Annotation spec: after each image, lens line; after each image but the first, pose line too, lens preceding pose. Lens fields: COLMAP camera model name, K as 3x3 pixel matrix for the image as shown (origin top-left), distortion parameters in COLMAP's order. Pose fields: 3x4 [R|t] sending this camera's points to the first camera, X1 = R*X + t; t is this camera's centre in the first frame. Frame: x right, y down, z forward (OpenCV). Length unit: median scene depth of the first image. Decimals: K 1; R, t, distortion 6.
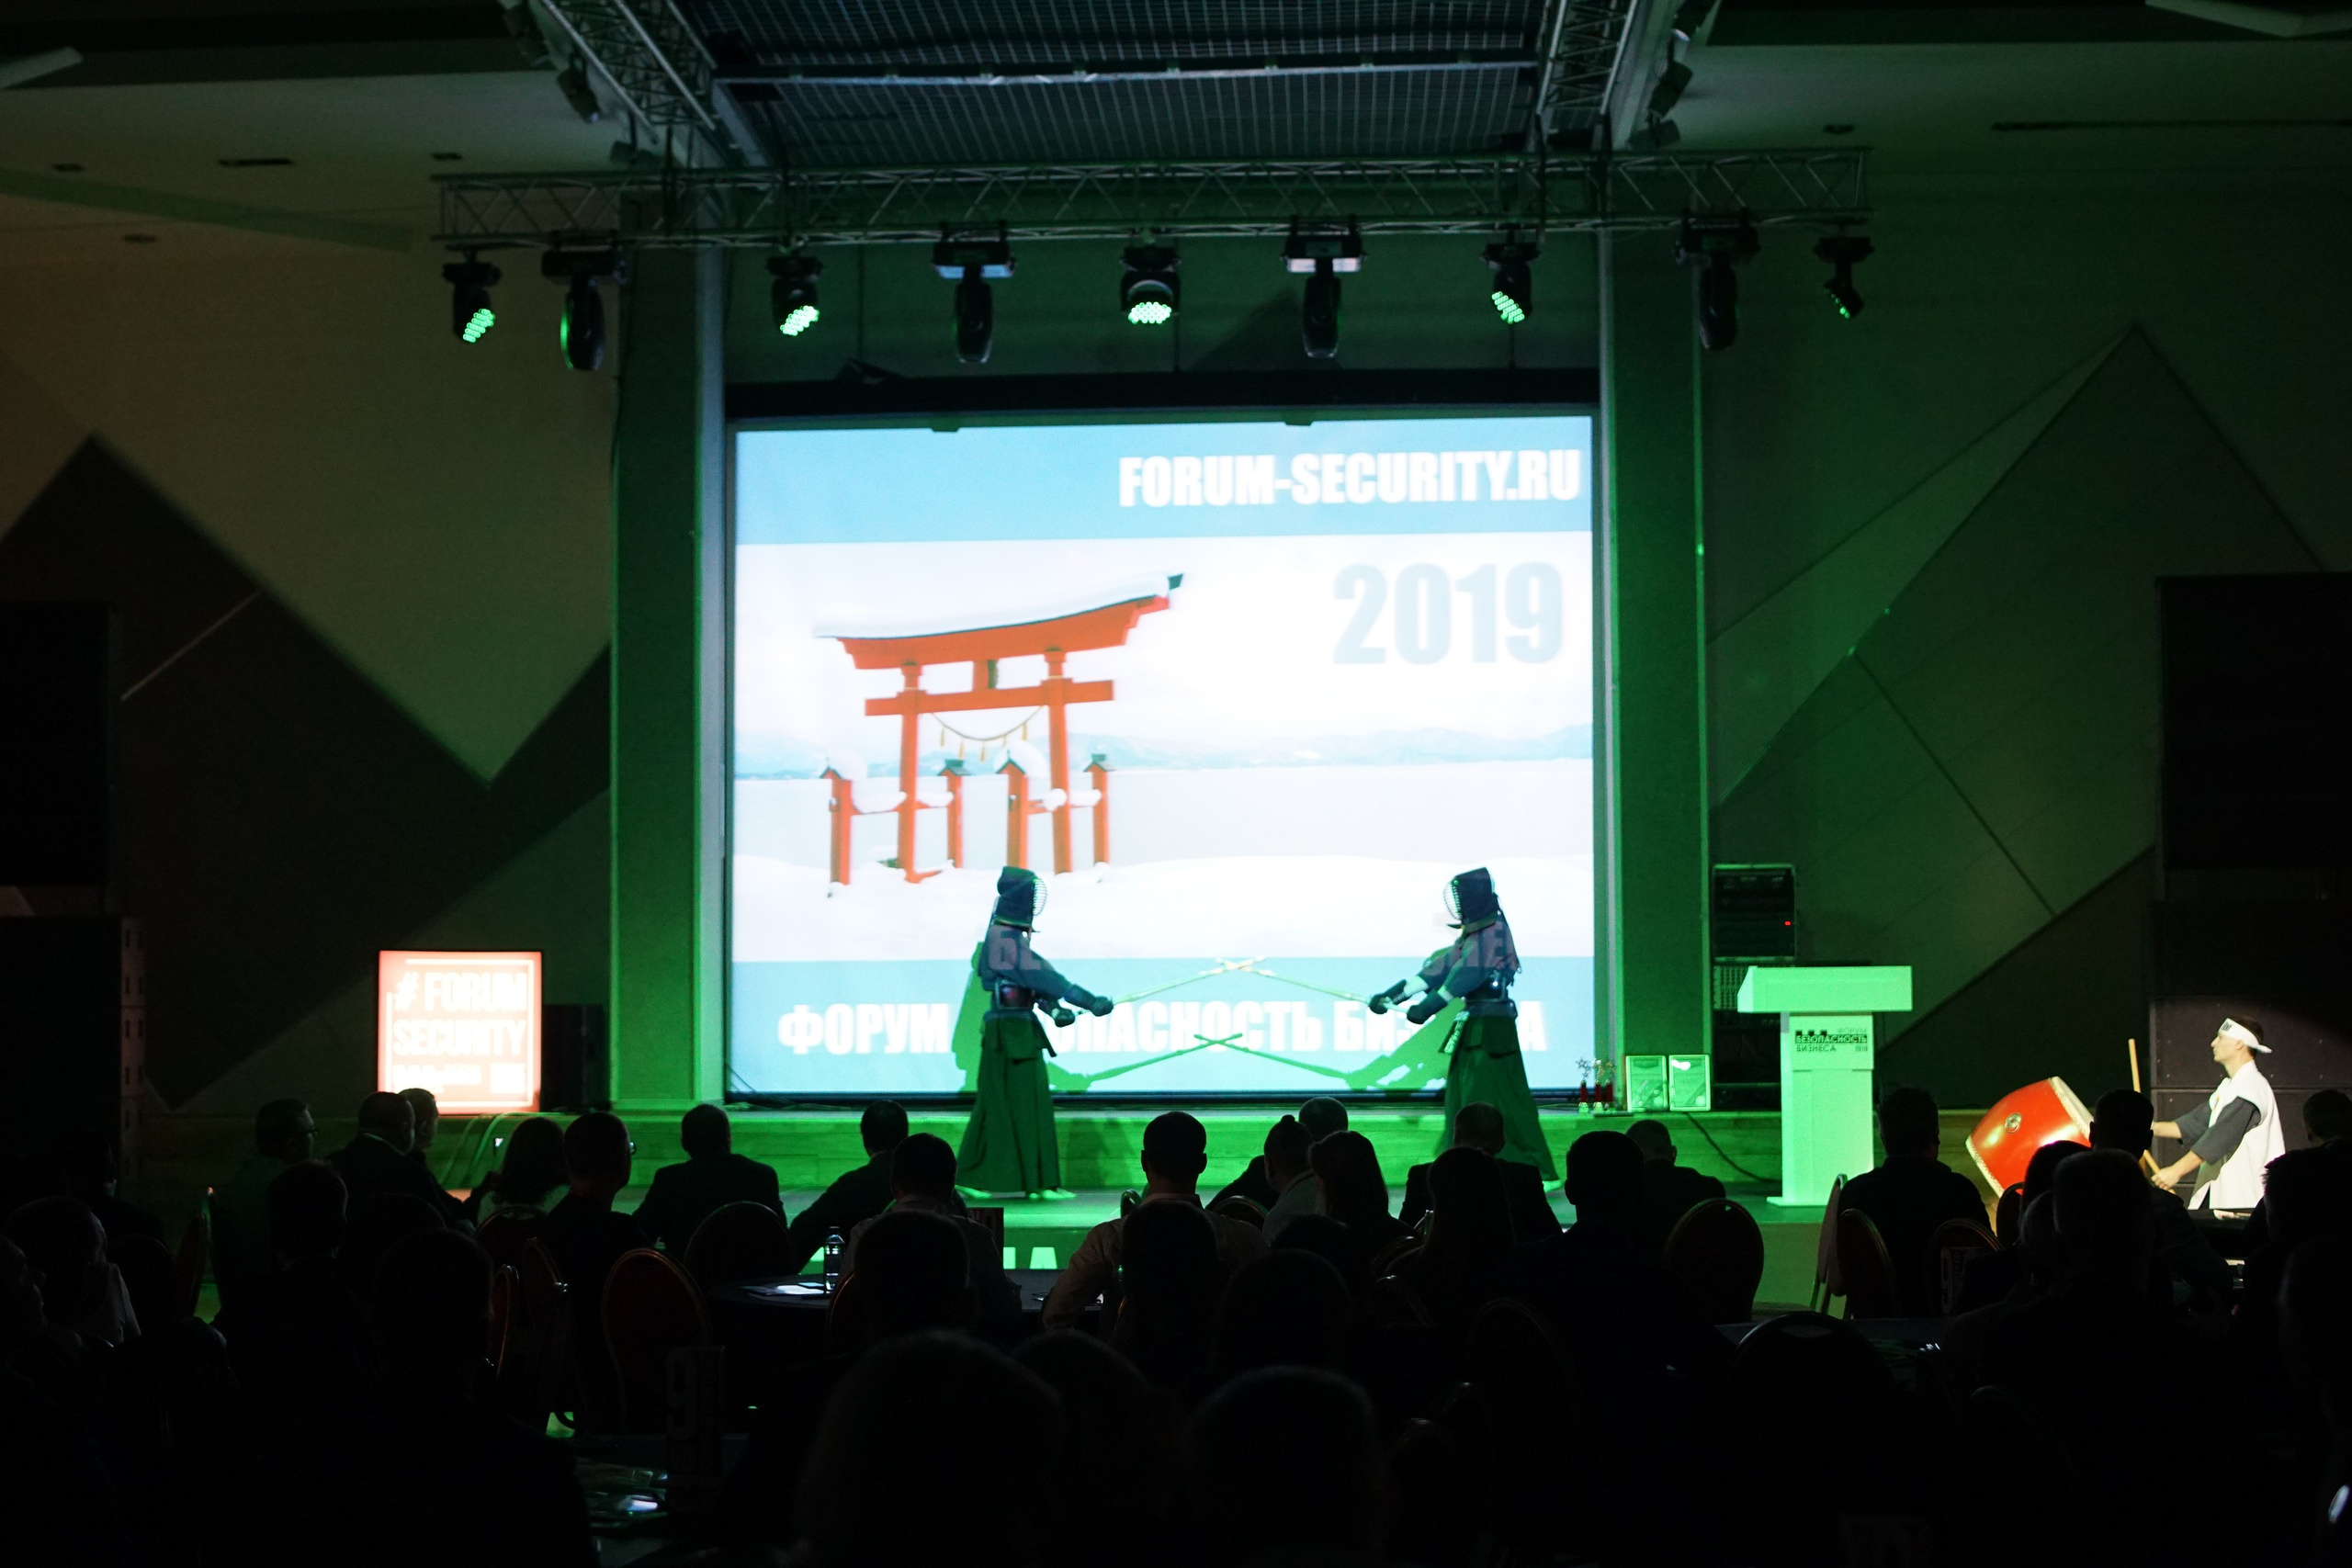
lens RADIAL K [[3698.9, 0, 1176.0], [0, 3698.9, 784.0], [0, 0, 1]] dist [-0.096070, -0.083752]
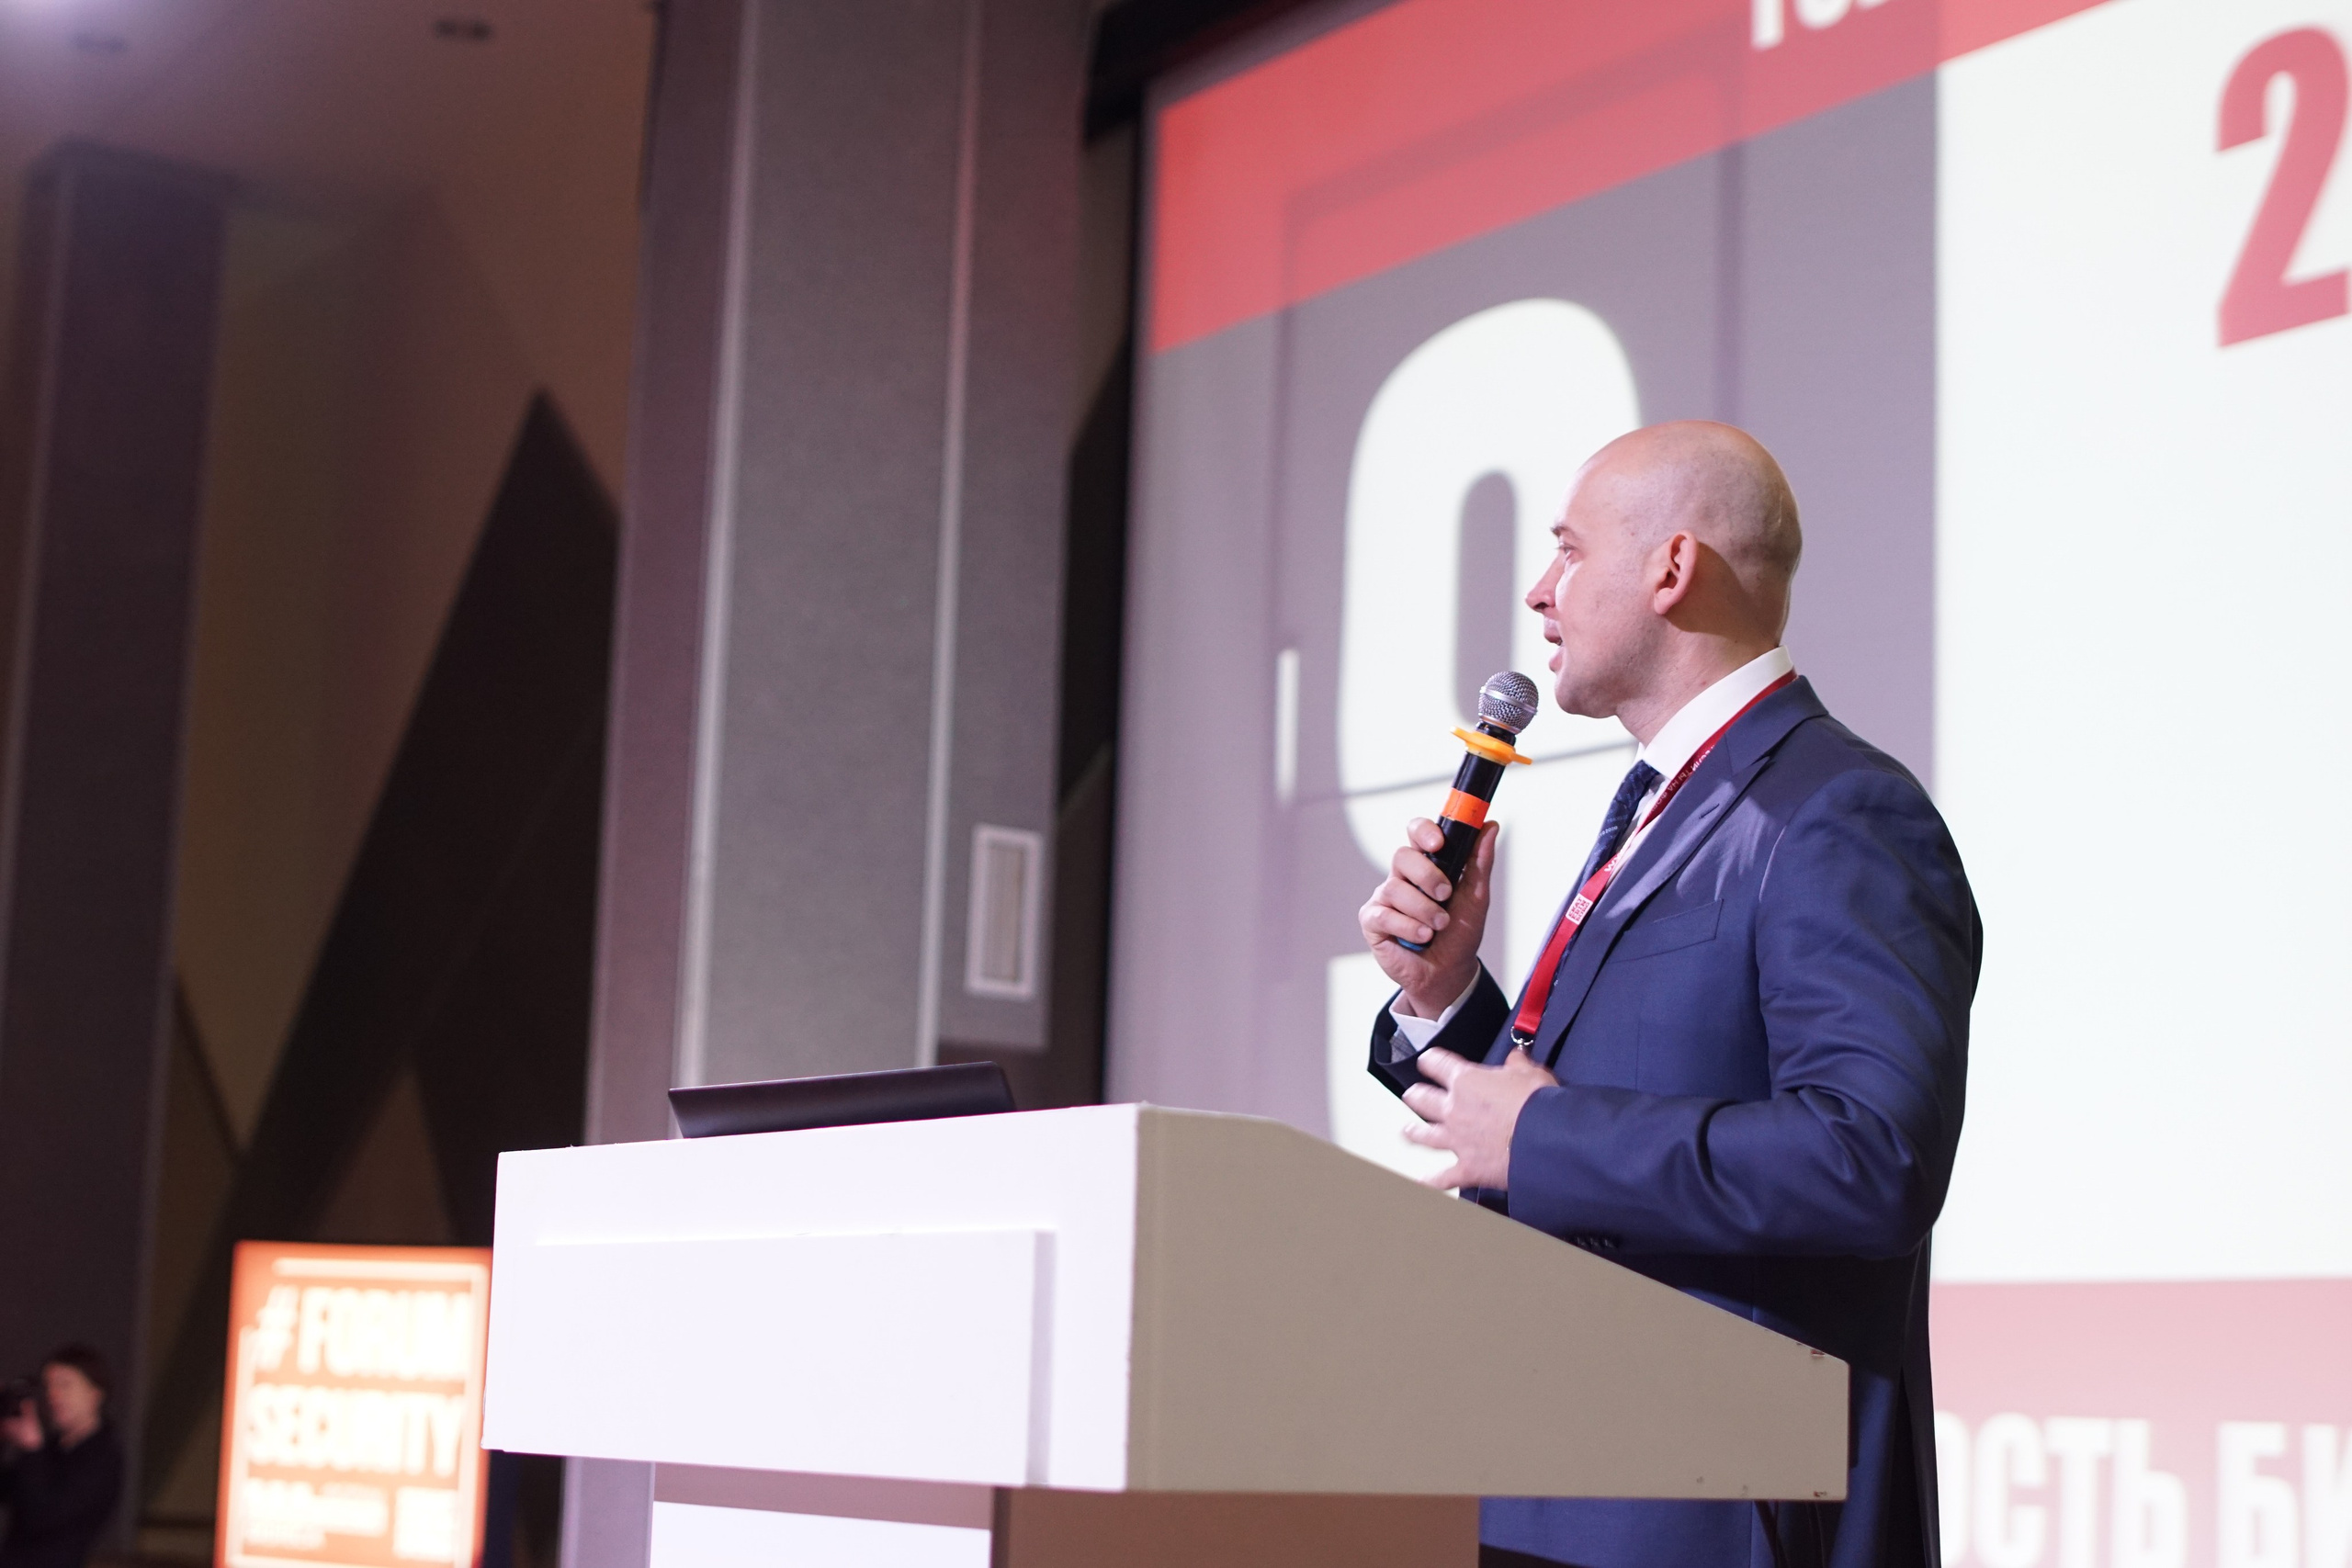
lens RADIAL K [[3698.9, 0, 1176.0], [0, 3698.9, 784.0], [0, 0, 1]] dist [-0.096070, -0.083752]
pose [[0.619136, -0.102090, -0.778620, 0.242791], [0.008303, 0.992309, -0.123506, 0.045525], [0.785240, 0.070002, 0.615222, 0.784953]]
